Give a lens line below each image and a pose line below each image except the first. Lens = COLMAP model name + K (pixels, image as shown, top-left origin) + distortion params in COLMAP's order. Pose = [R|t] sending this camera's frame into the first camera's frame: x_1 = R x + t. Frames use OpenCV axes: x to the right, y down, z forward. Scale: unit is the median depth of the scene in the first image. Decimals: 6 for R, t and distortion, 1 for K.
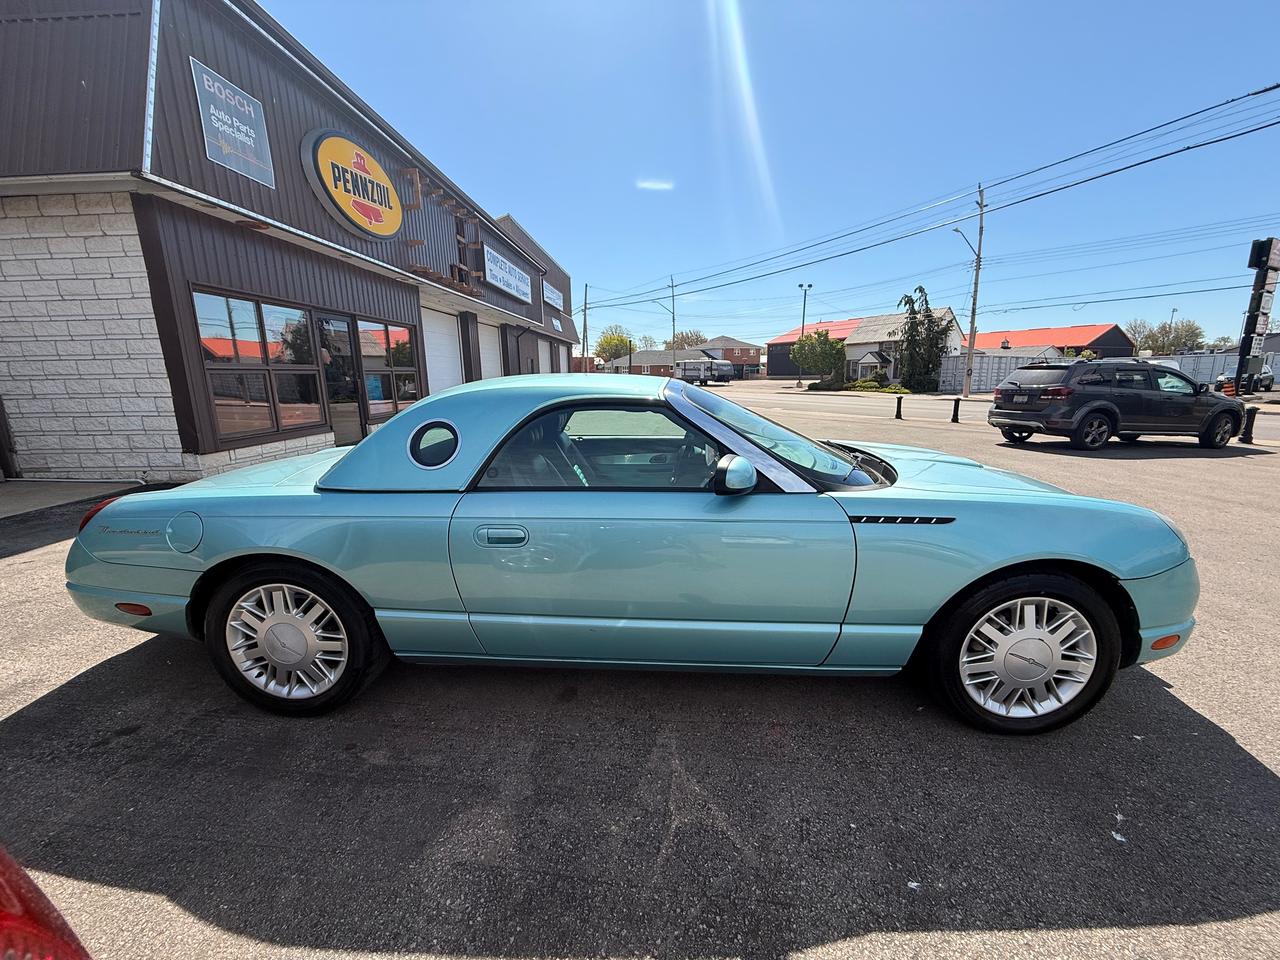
lens RADIAL K [[508.4, 0, 636.6], [0, 508.4, 475.2], [0, 0, 1]] dist [0.002974, 0.000336]
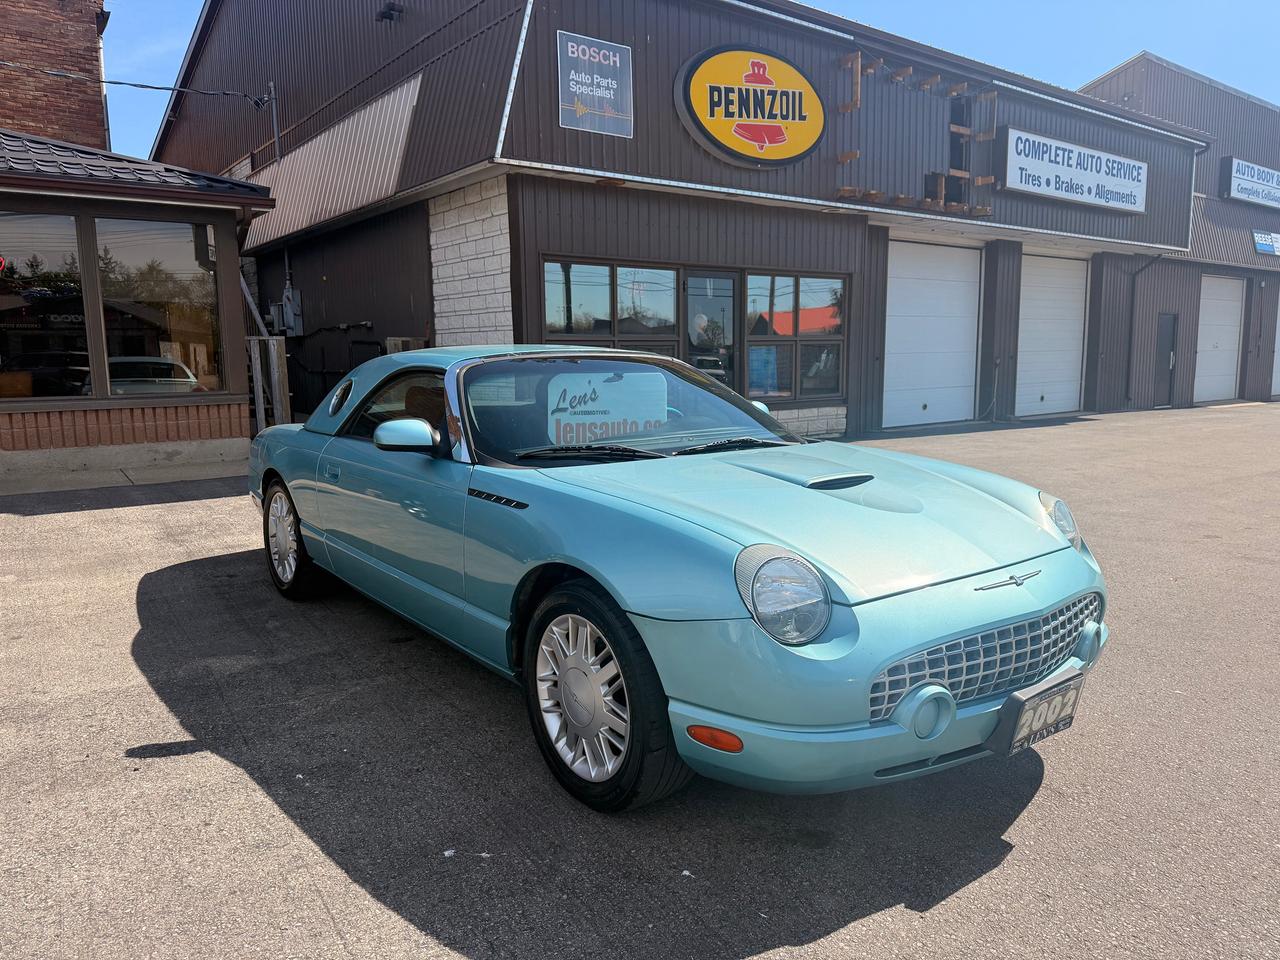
lens RADIAL K [[881.2, 0, 640.0], [0, 881.2, 480.0], [0, 0, 1]] dist [0.027229, -0.033853]
pose [[0.657464, 0.113057, -0.744956, 0.438808], [-0.144555, 0.989240, 0.022553, -0.004780], [0.739490, 0.092859, 0.666733, 0.028303]]
